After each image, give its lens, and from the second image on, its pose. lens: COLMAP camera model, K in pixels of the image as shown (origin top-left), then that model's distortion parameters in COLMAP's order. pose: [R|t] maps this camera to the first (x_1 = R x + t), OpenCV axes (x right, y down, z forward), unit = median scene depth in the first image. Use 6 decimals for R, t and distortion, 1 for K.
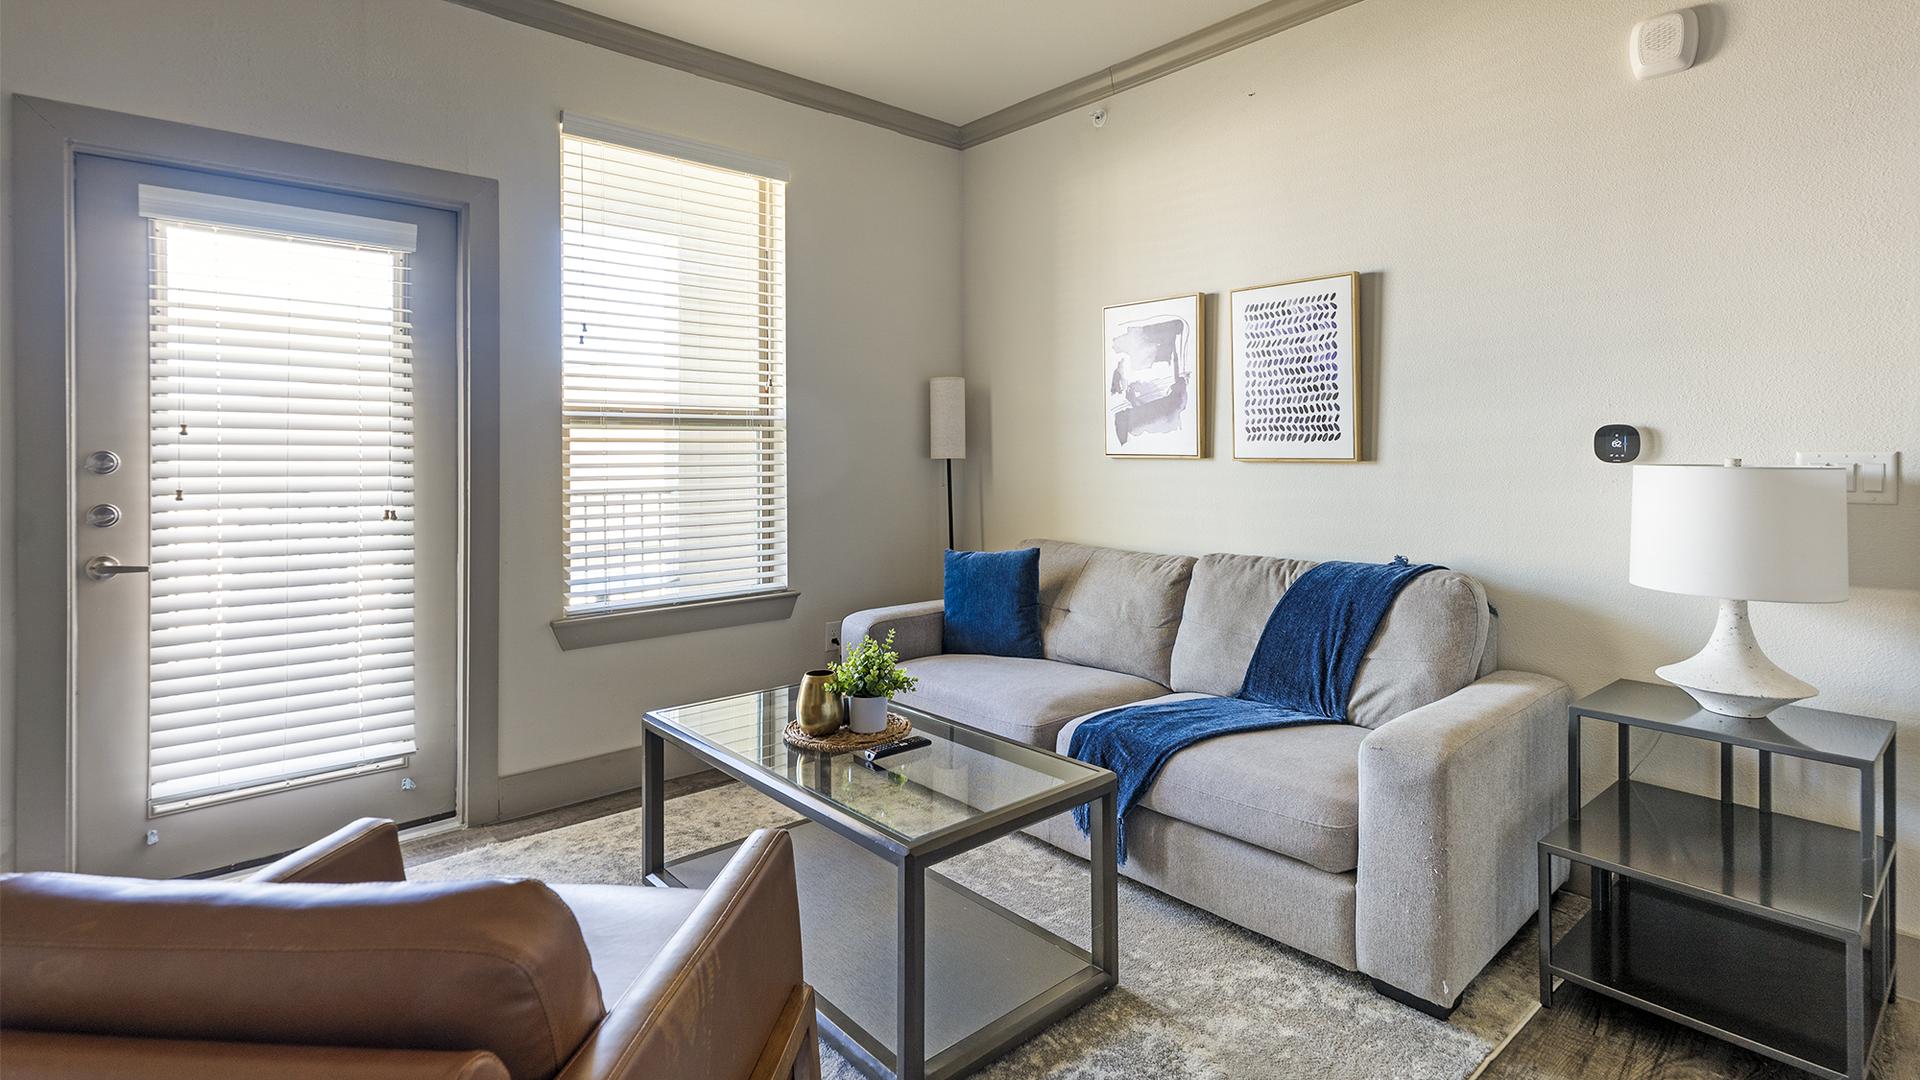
lens RADIAL K [[916.7, 0, 994.2], [0, 916.7, 452.5], [0, 0, 1]] dist [0.009600, 0.001239]
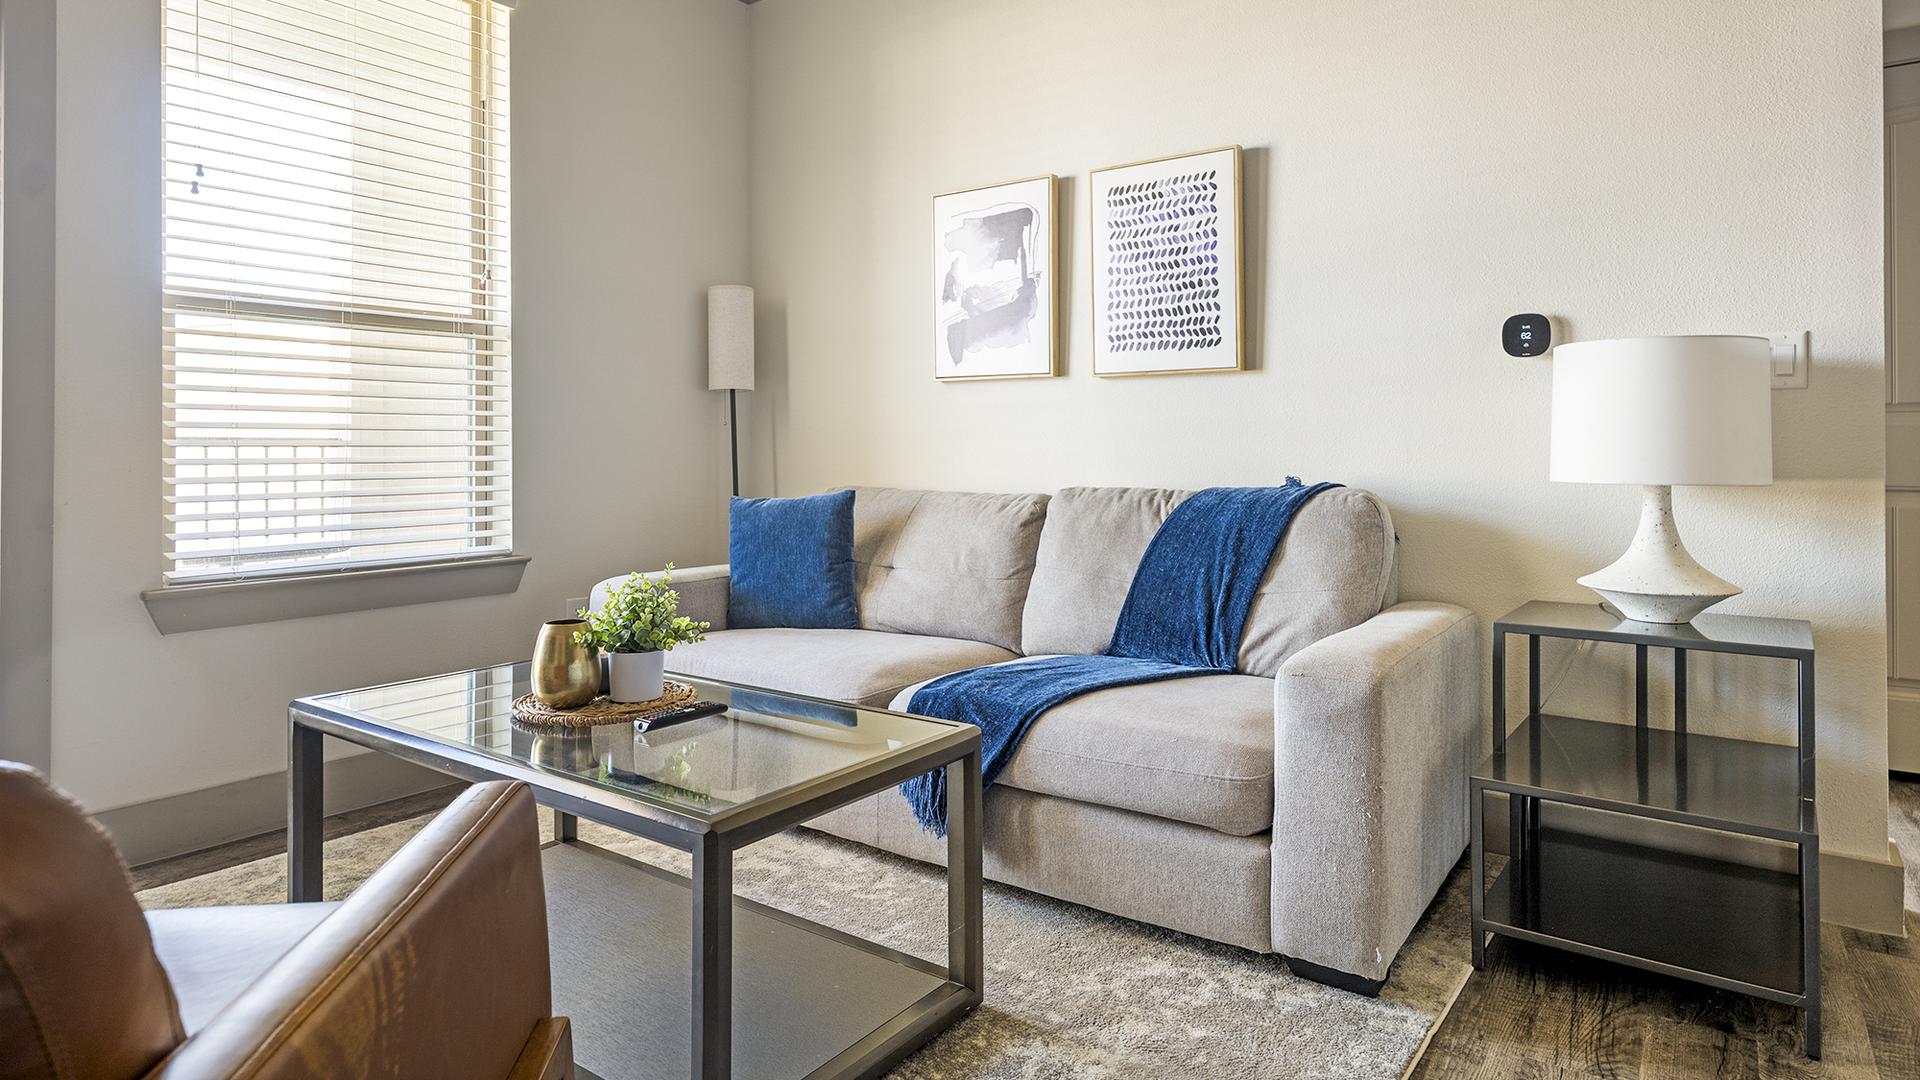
lens RADIAL K [[1064.7, 0, 998.9], [0, 1064.7, 446.3], [0, 0, 1]] dist [-0.005415, 0.011151]
pose [[0.977232, 0.001597, 0.212169, -0.027373], [-0.000497, 0.999986, -0.005237, 0.081382], [-0.212175, 0.005012, 0.977219, 0.088231]]
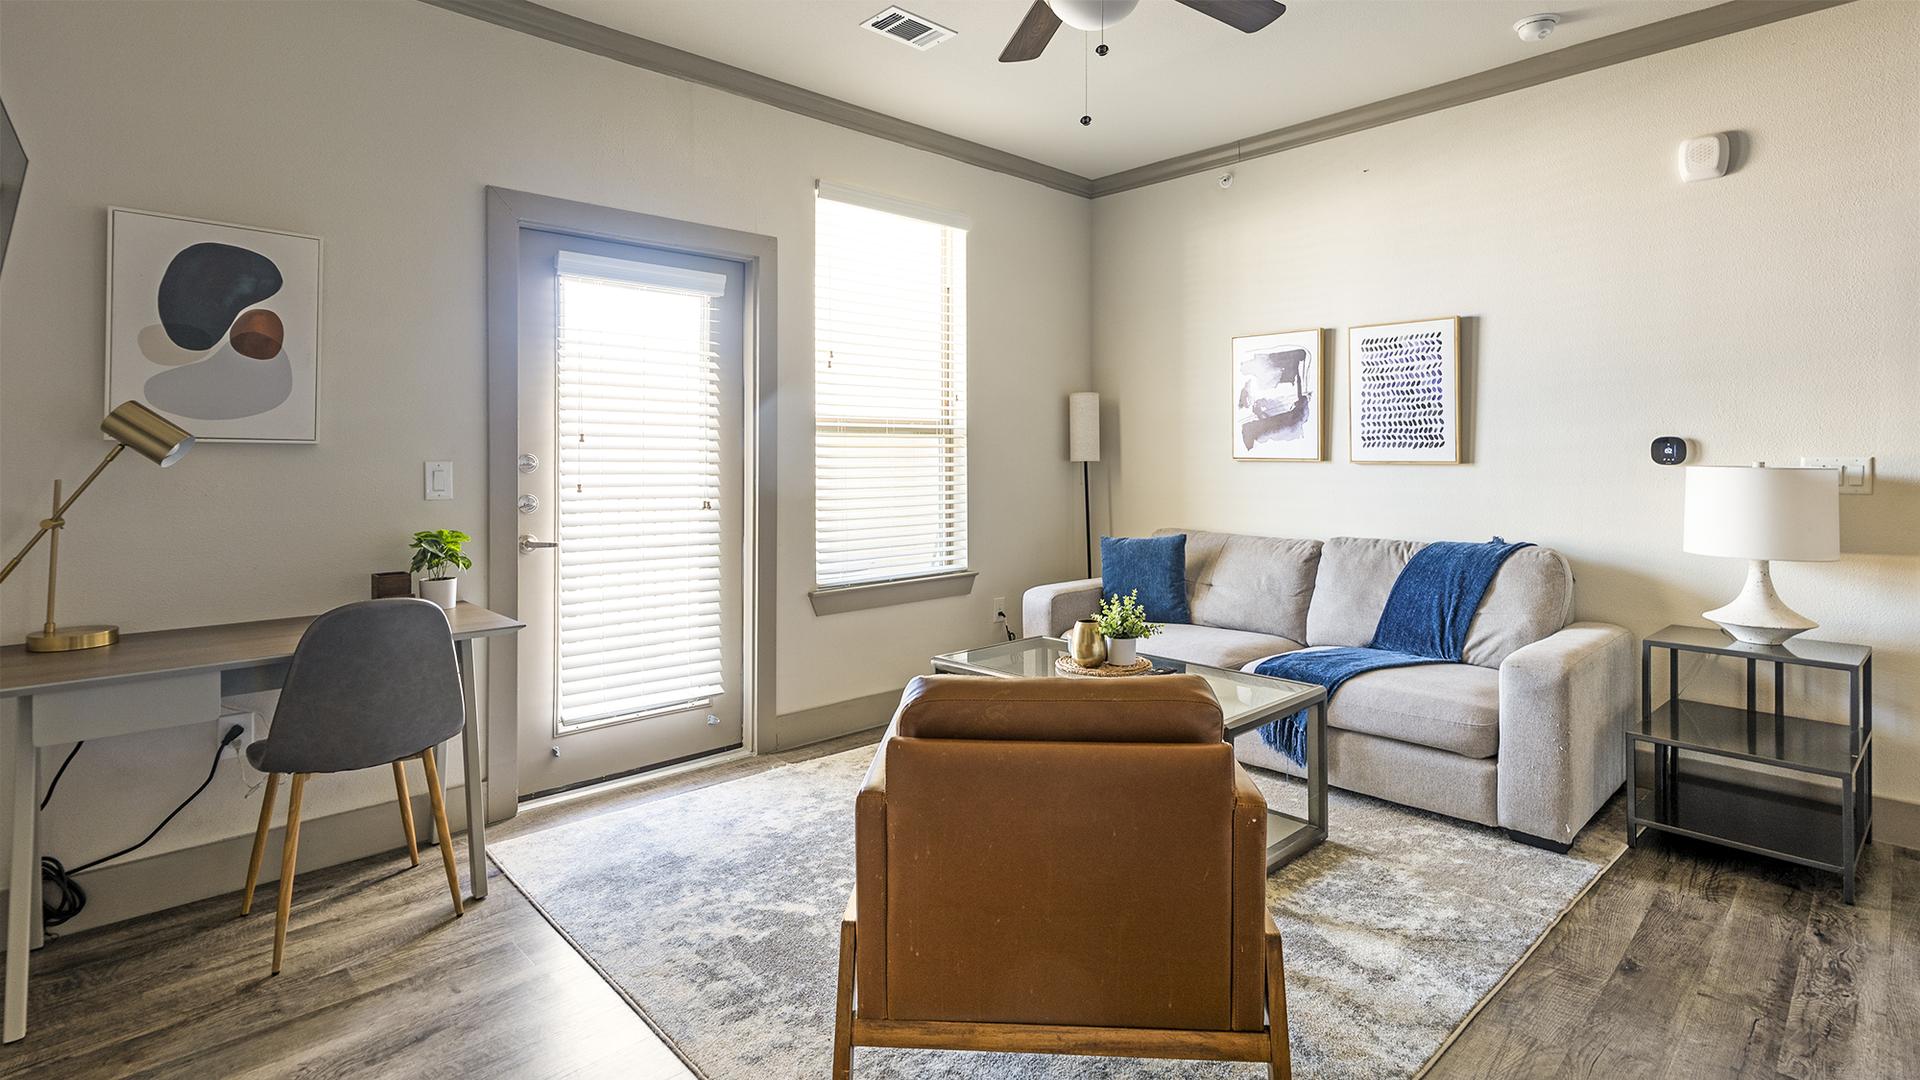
lens RADIAL K [[927.2, 0, 995.2], [0, 927.2, 454.3], [0, 0, 1]] dist [0.010469, 0.000777]
pose [[0.999541, 0.001747, 0.030228, -0.278454], [-0.001700, 0.999997, -0.001574, -0.000450], [-0.030231, 0.001522, 0.999542, -0.266138]]
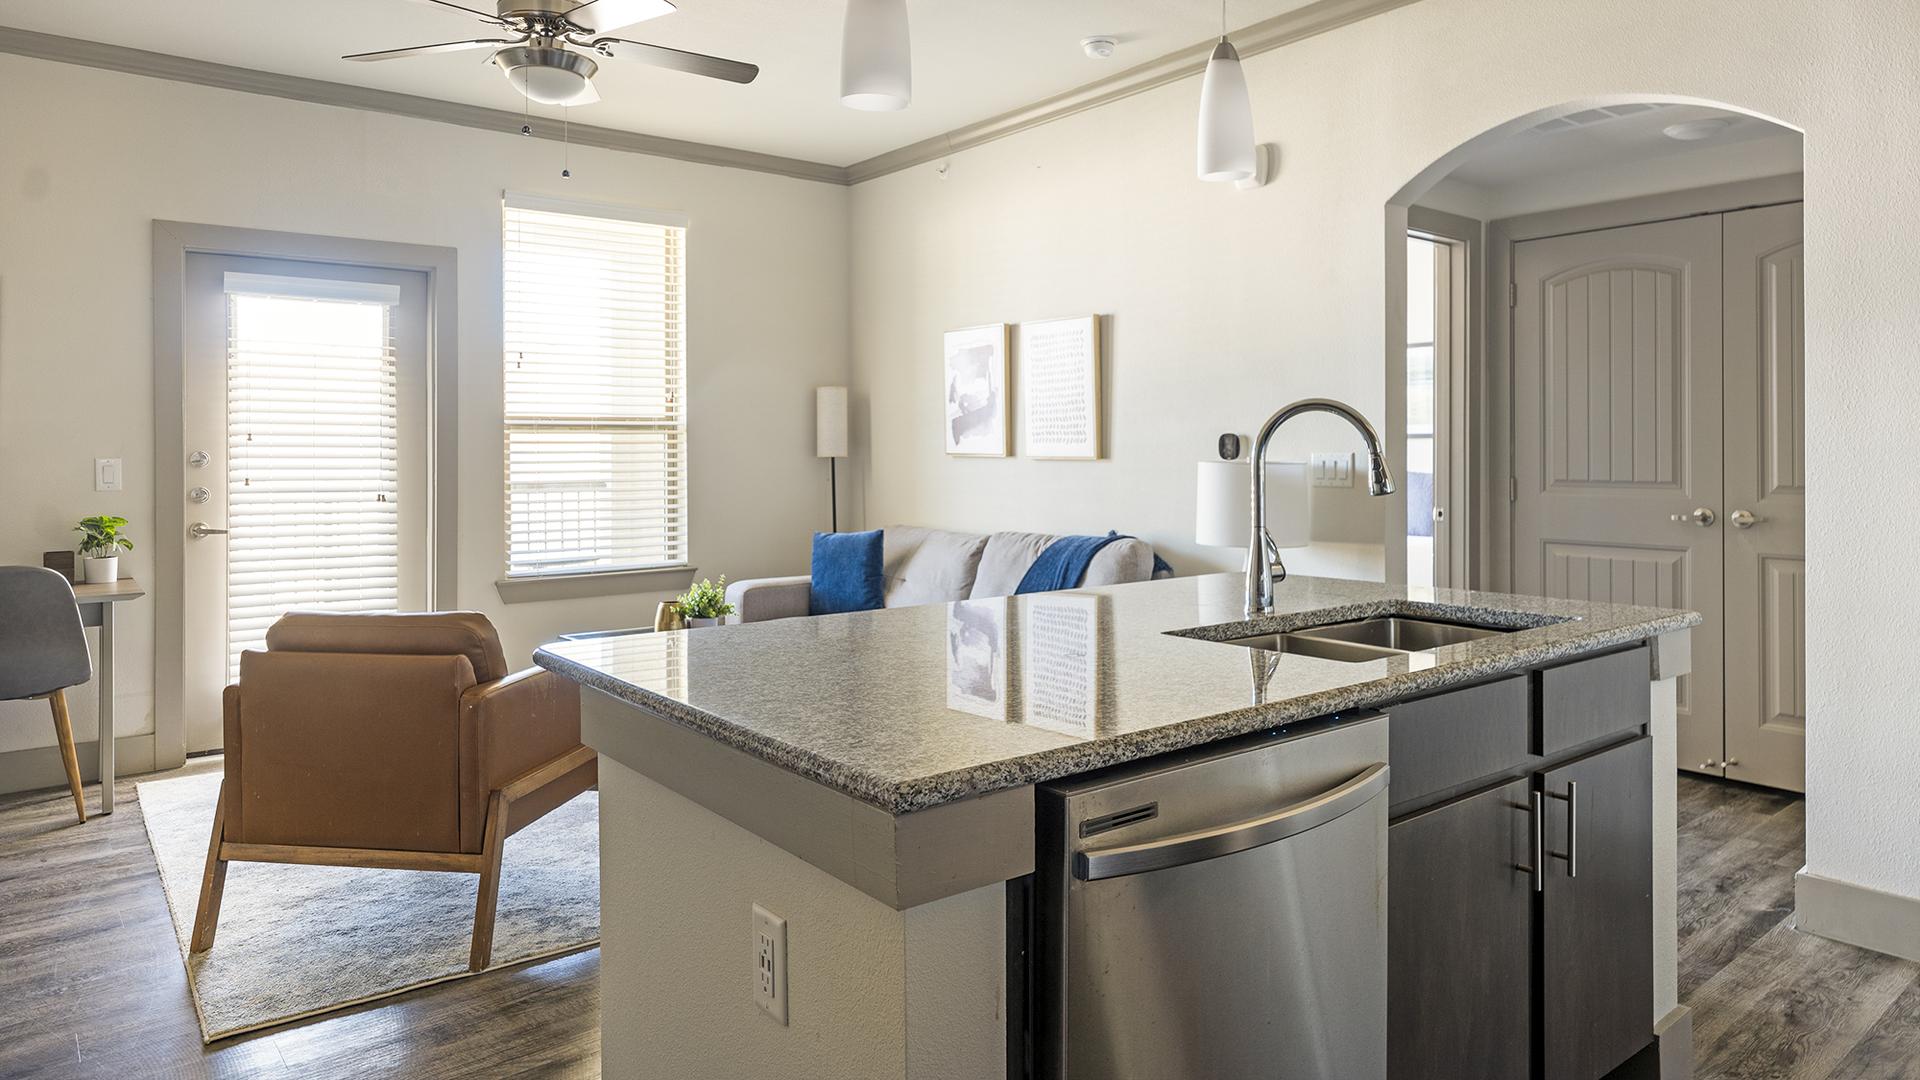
lens RADIAL K [[1195.2, 0, 1001.0], [0, 1195.2, 452.1], [0, 0, 1]] dist [0.008167, 0.001586]
pose [[0.998178, 0.000214, -0.060334, 0.347922], [-0.000039, 0.999996, 0.002891, -0.005305], [0.060334, -0.002884, 0.998174, -0.676440]]
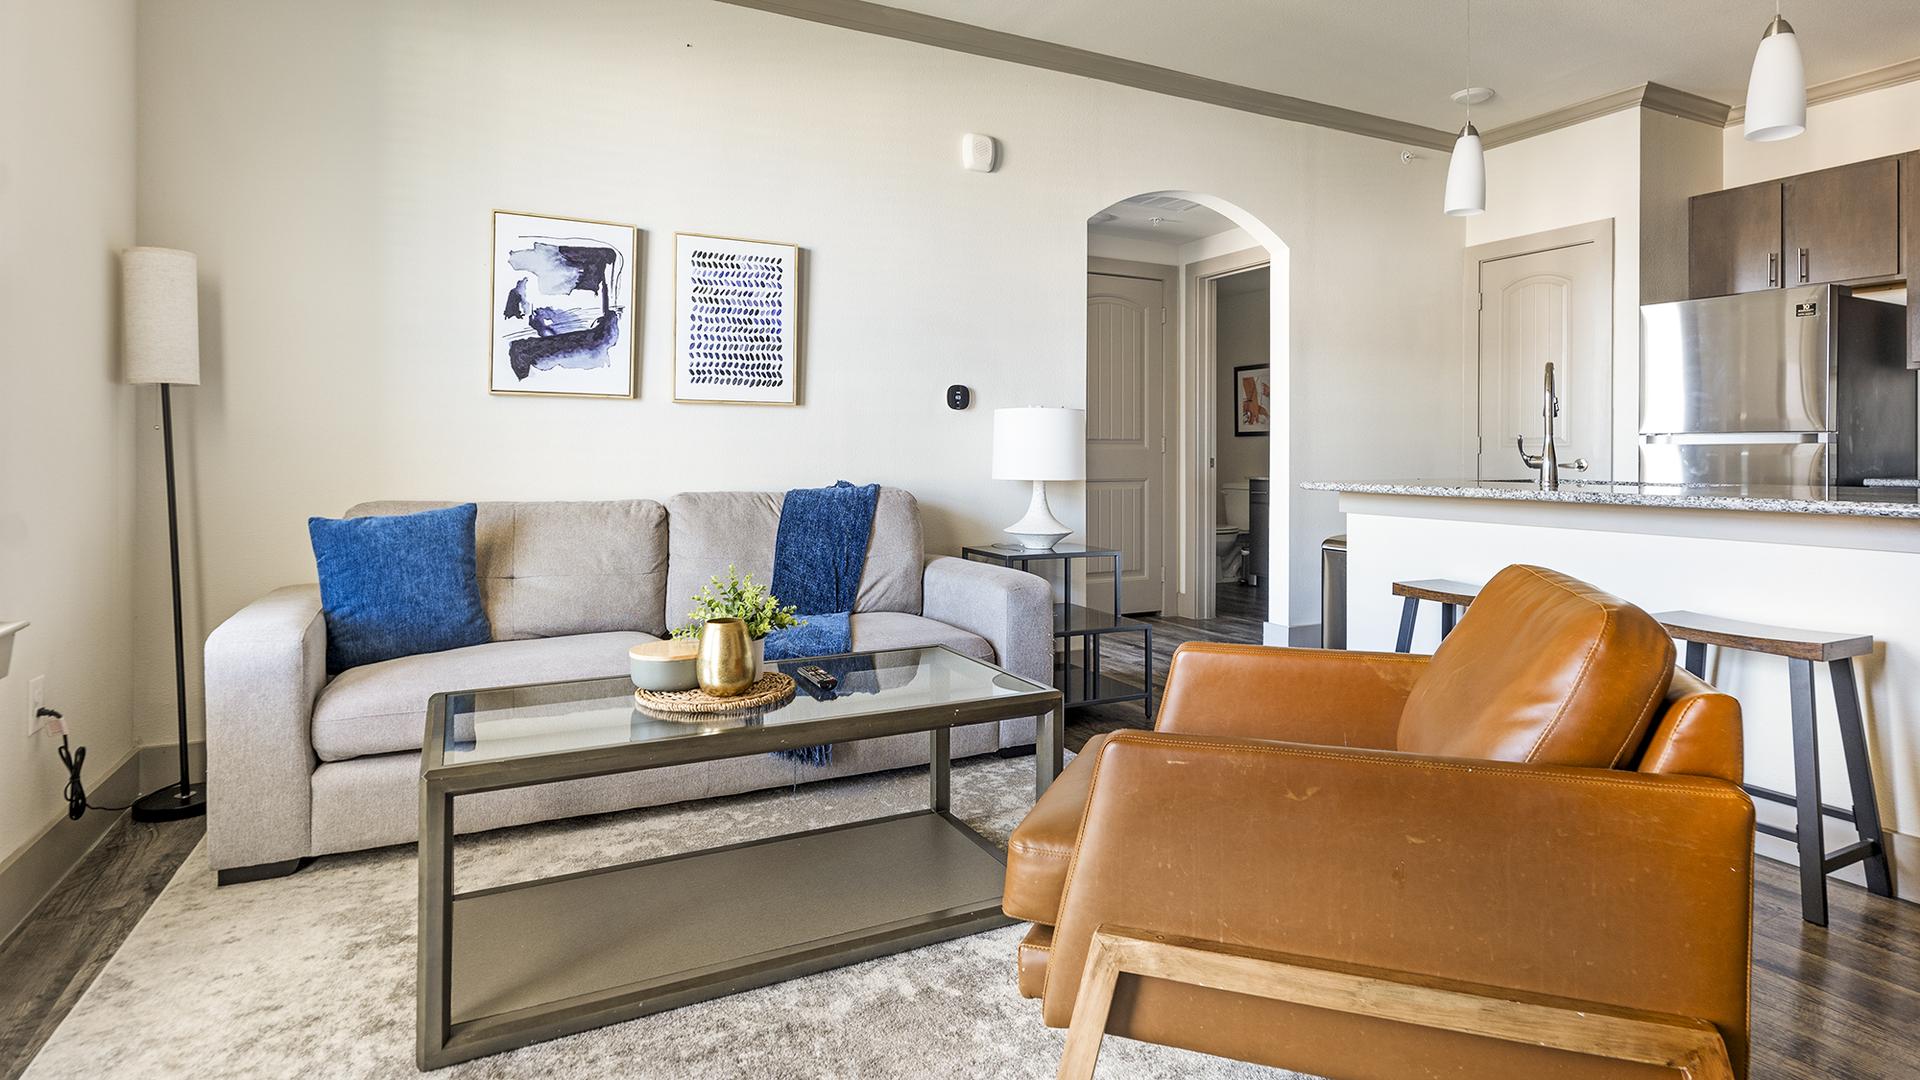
lens RADIAL K [[1002.1, 0, 962.4], [0, 1002.1, 451.6], [0, 0, 1]] dist [-0.003101, -0.000643]
pose [[0.266298, 0.005109, 0.963877, -0.758110], [-0.004656, 0.999981, -0.004014, 0.070635], [-0.963879, -0.003419, 0.266317, 0.431341]]
